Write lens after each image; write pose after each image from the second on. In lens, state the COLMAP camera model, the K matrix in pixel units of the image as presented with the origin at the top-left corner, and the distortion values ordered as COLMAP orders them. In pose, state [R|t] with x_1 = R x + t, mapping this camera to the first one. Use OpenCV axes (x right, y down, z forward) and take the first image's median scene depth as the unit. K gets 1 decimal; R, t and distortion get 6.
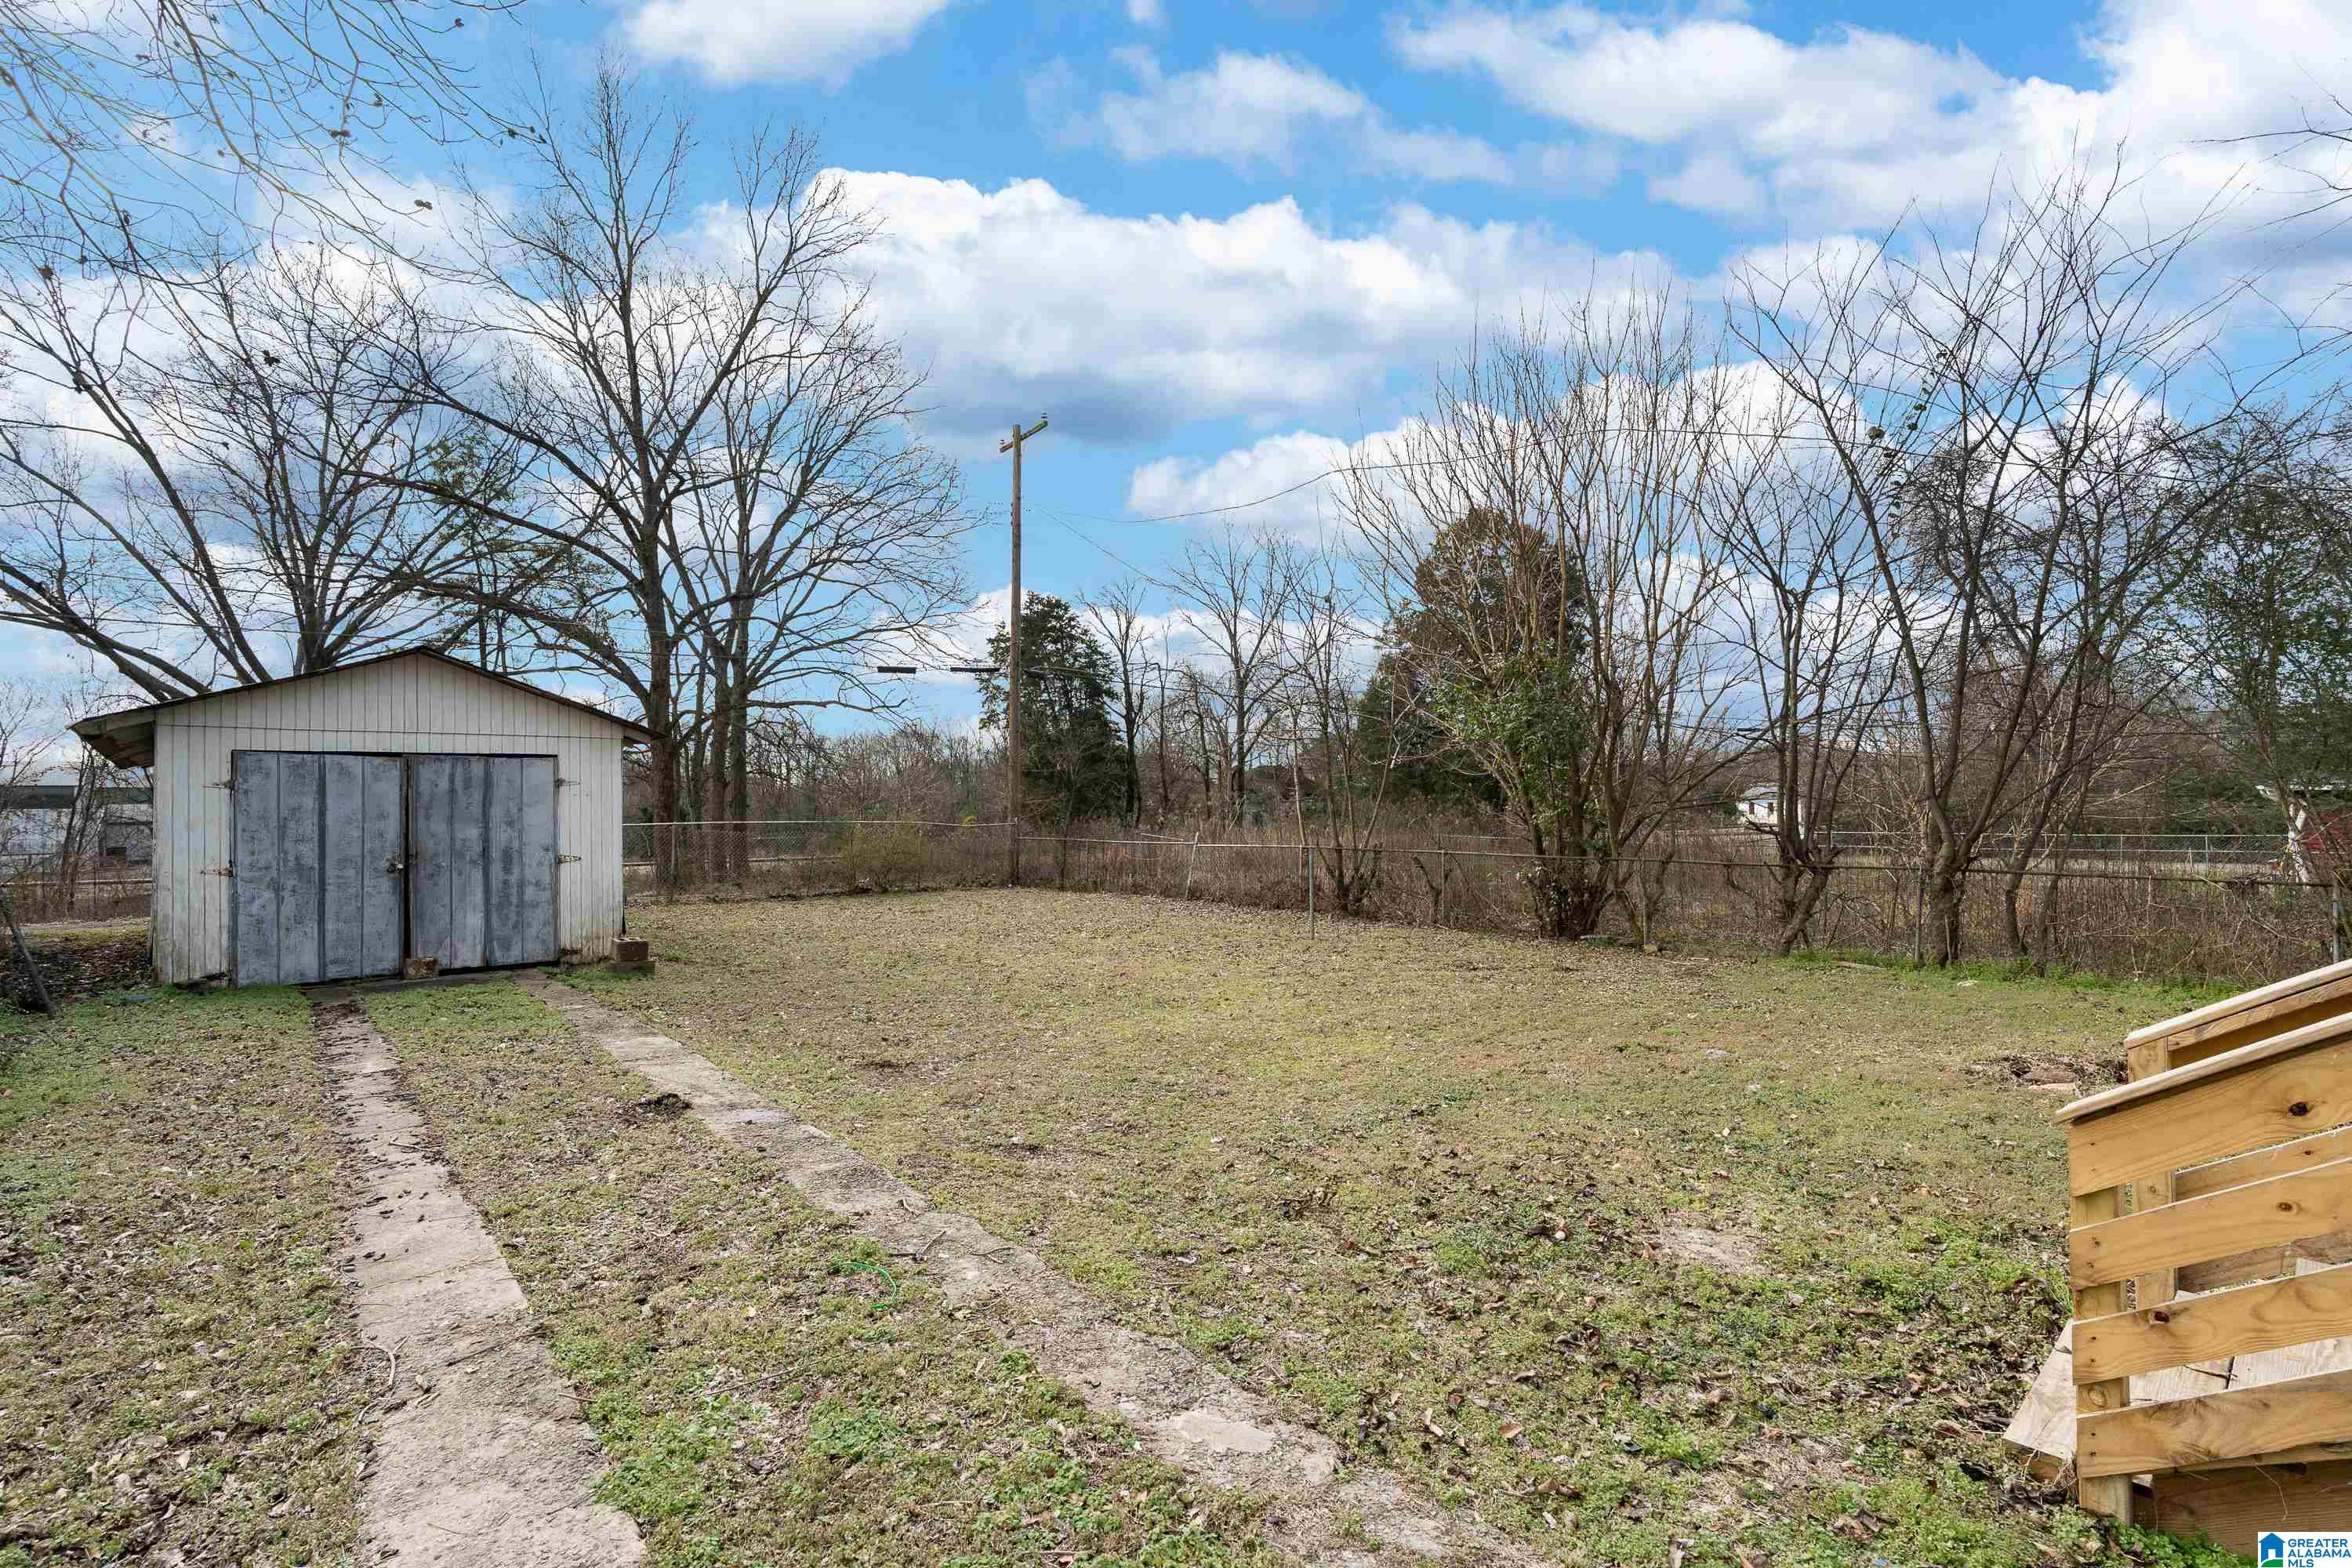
lens RADIAL K [[1059.4, 0, 1176.0], [0, 1059.4, 798.9], [0, 0, 1]] dist [-0.002876, 0.001107]
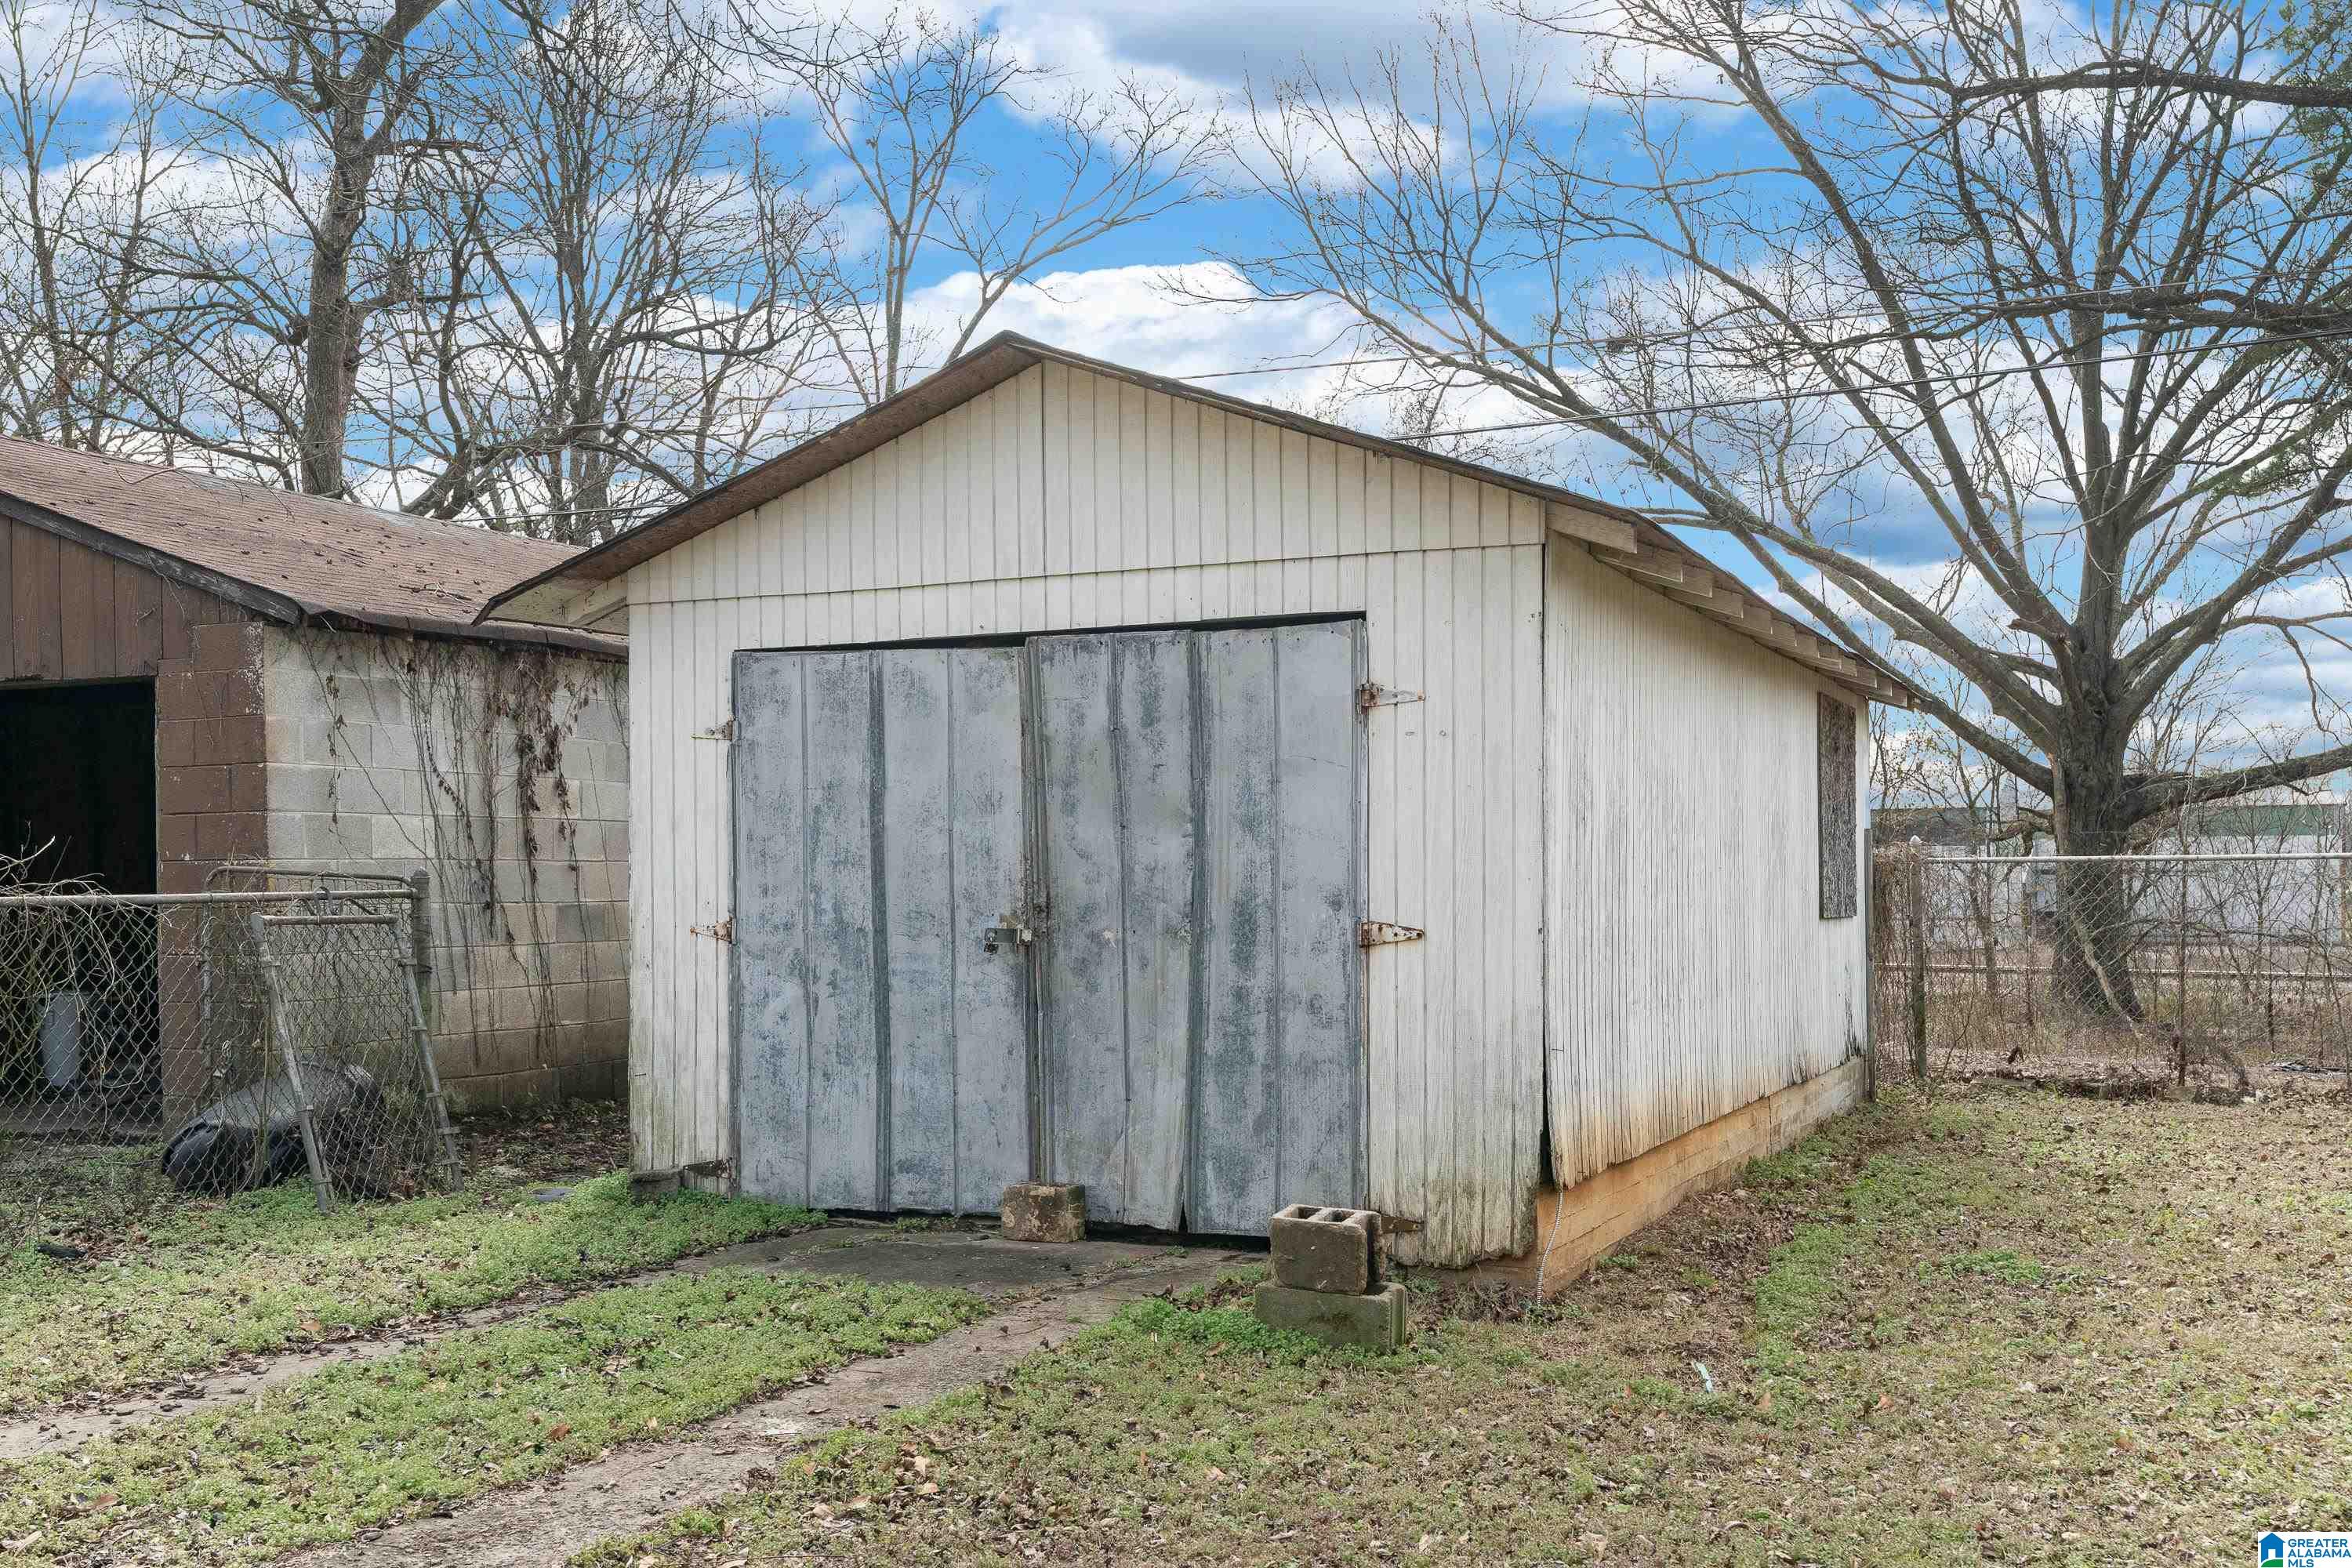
lens RADIAL K [[2299.6, 0, 1177.6], [0, 2299.6, 804.3], [0, 0, 1]] dist [-0.022691, 0.000000]
pose [[0.386748, -0.014104, -0.922078, 0.045501], [0.013939, 0.999858, -0.009447, 0.025060], [0.922080, -0.009199, 0.386890, 0.725083]]
